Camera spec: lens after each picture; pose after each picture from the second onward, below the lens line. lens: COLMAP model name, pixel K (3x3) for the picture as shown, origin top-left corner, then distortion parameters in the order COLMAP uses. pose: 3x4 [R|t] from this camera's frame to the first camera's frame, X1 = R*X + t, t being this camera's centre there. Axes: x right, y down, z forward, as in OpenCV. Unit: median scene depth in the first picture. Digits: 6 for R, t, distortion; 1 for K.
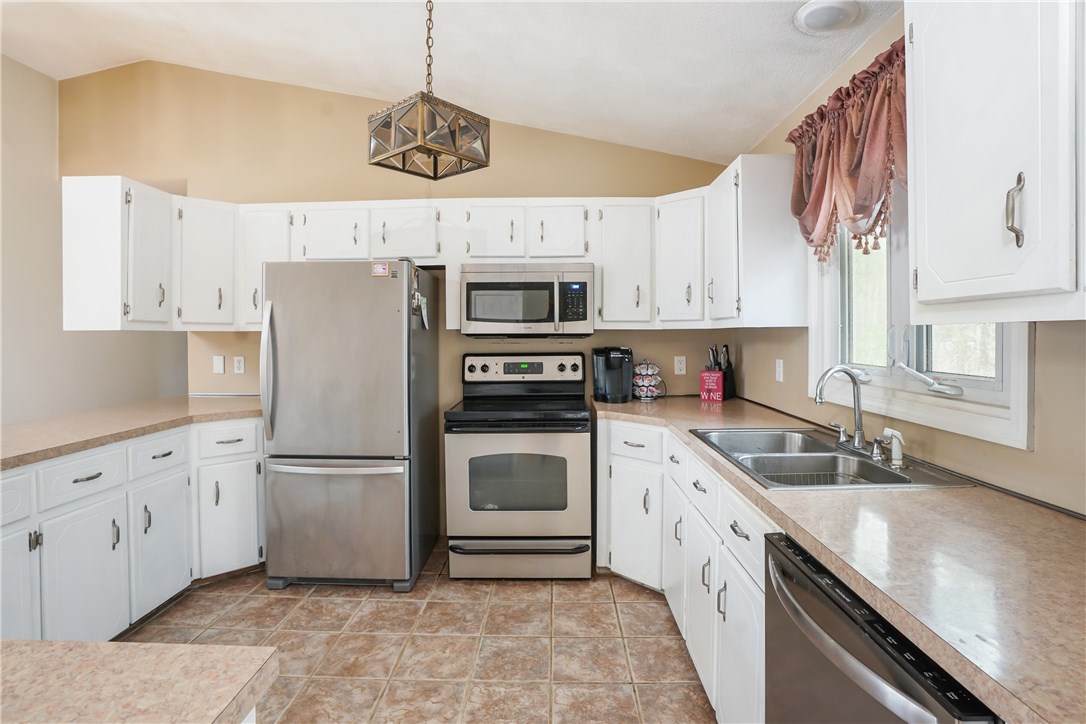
lens RADIAL K [[541.2, 0, 544.5], [0, 541.2, 331.9], [0, 0, 1]] dist [-0.030988, 0.000014]
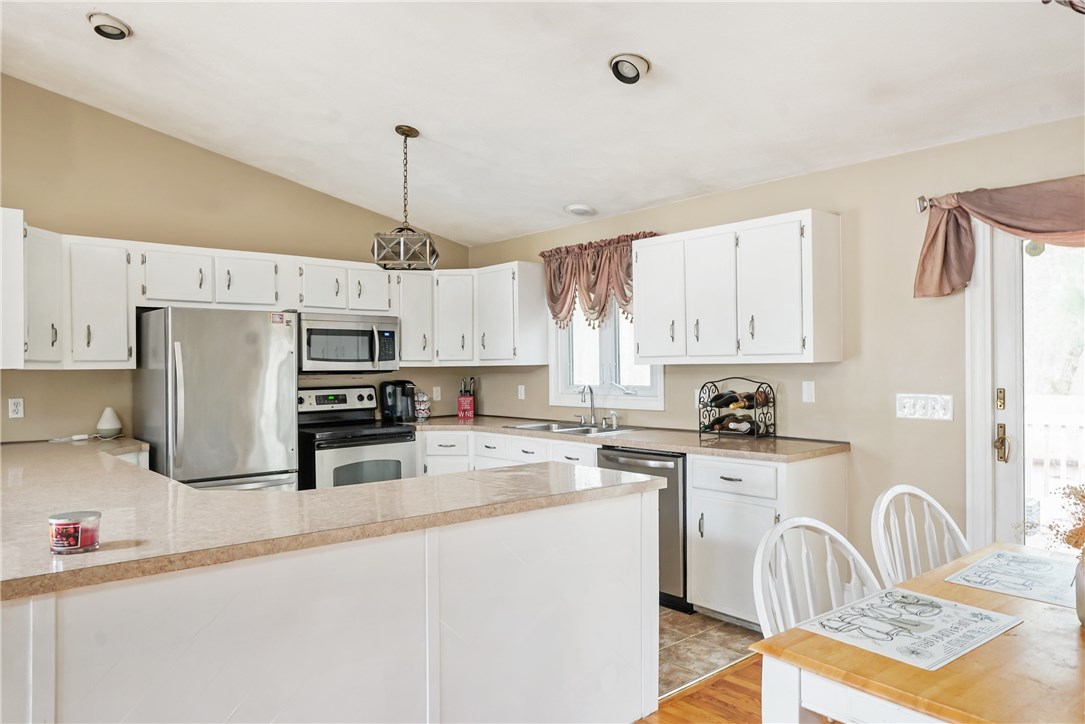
lens RADIAL K [[718.1, 0, 542.5], [0, 718.1, 362.0], [0, 0, 1]] dist [0.001413, -0.000068]
pose [[0.743545, 0.001325, 0.668685, -0.802931], [0.005836, 0.999947, -0.008471, 0.000369], [-0.668660, 0.010201, 0.743498, -0.528084]]
